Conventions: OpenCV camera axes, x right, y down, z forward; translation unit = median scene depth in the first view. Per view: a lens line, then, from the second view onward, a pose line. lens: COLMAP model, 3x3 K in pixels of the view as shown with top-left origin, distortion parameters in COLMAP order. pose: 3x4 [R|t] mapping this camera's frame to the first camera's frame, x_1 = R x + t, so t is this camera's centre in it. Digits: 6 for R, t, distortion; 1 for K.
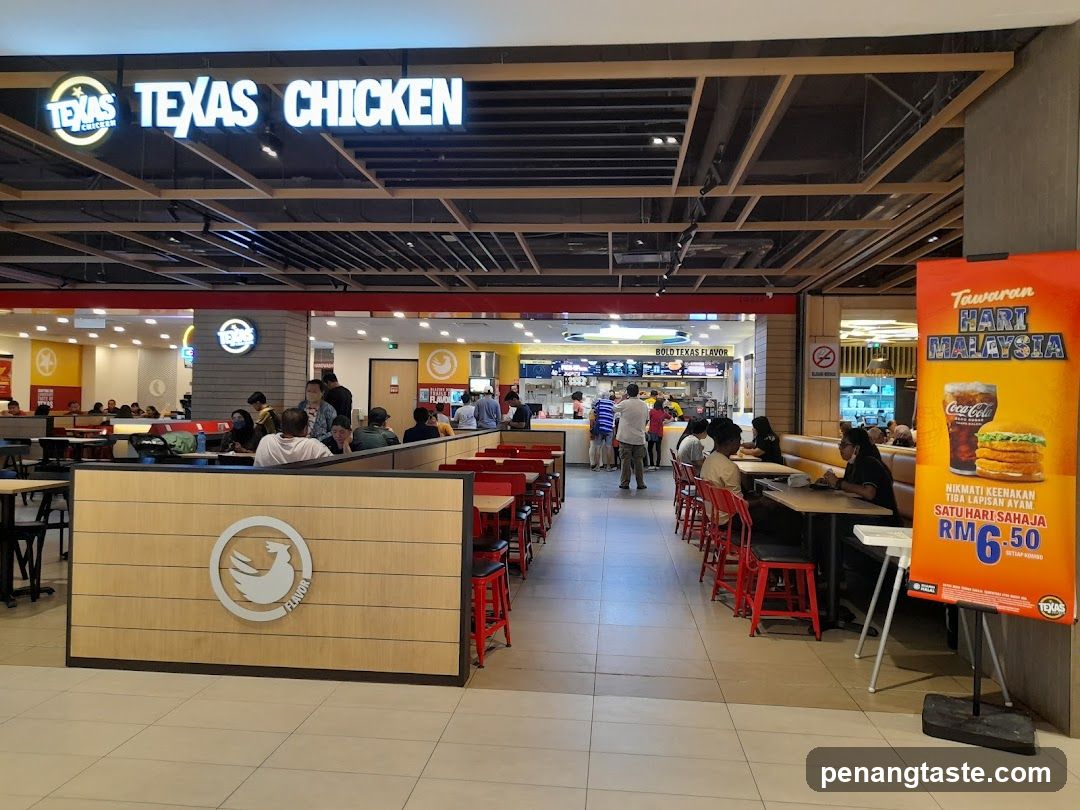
lens RADIAL K [[784.3, 0, 540.0], [0, 784.3, 405.0], [0, 0, 1]] dist [0.054702, -0.064974]
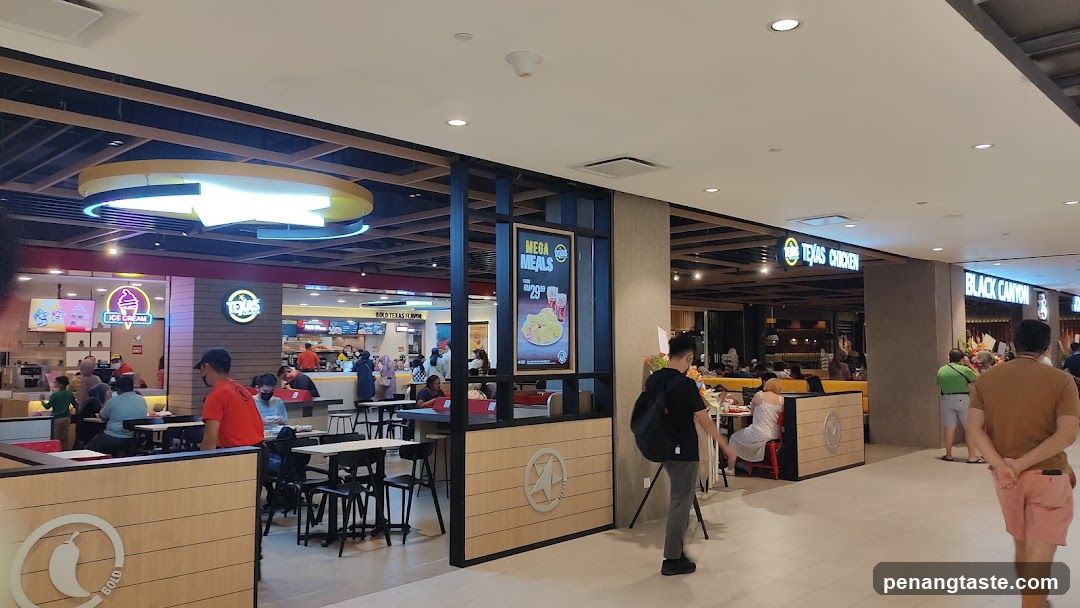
lens RADIAL K [[830.0, 0, 540.0], [0, 830.0, 304.0], [0, 0, 1]] dist [-0.000927, -0.000358]
pose [[0.609935, 0.022681, 0.792127, -3.057803], [0.016329, 0.999018, -0.041179, -0.116020], [-0.792283, 0.038051, 0.608966, 0.061931]]
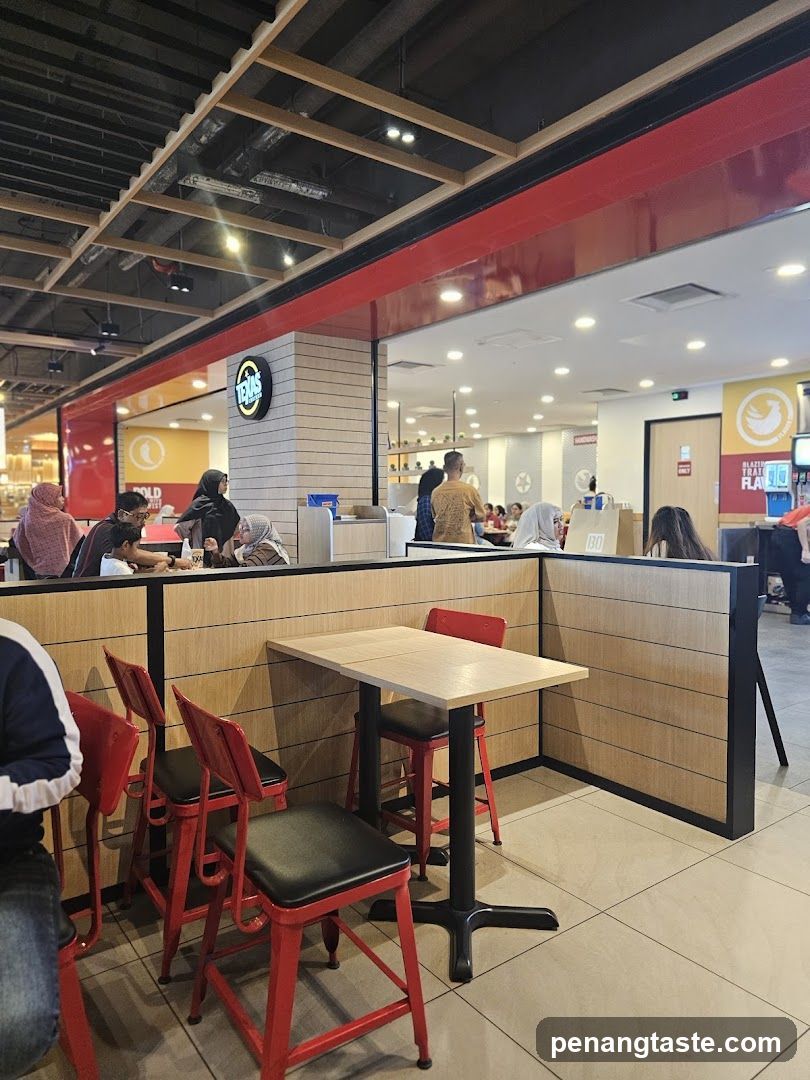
lens RADIAL K [[784.3, 0, 405.0], [0, 784.3, 540.0], [0, 0, 1]] dist [0.054702, -0.064974]
pose [[0.690433, 0.003785, -0.723386, 0.438588], [0.023895, 0.999321, 0.028036, 0.051362], [0.723002, -0.036643, 0.689874, 1.983300]]
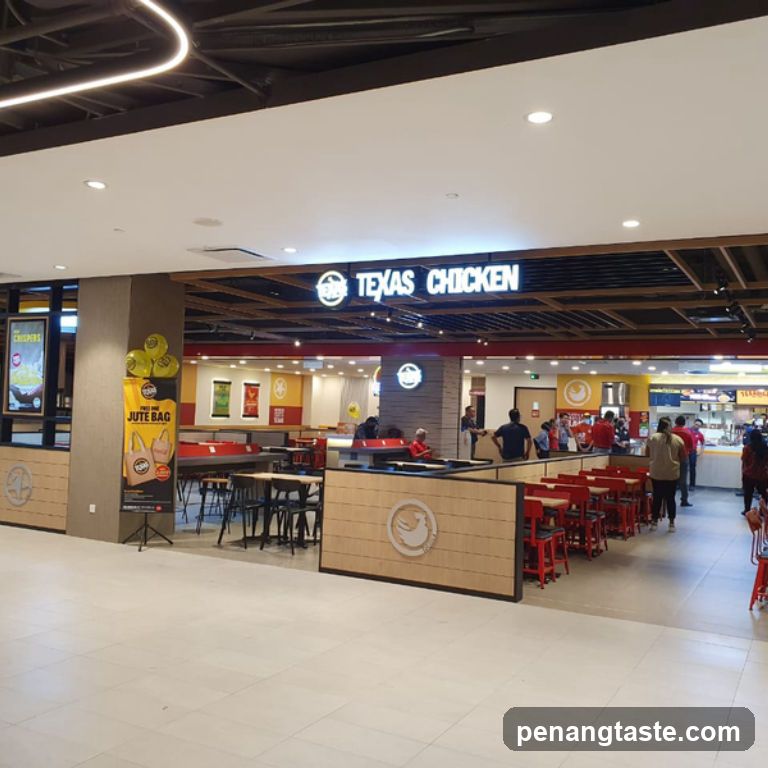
lens RADIAL K [[783.4, 0, 384.0], [0, 783.4, 384.0], [0, 0, 1]] dist [0.087715, -0.007283]
pose [[0.918166, -0.000280, -0.396197, 0.317049], [-0.017345, 0.999013, -0.040902, -0.054697], [0.395817, 0.044427, 0.917254, -0.732768]]
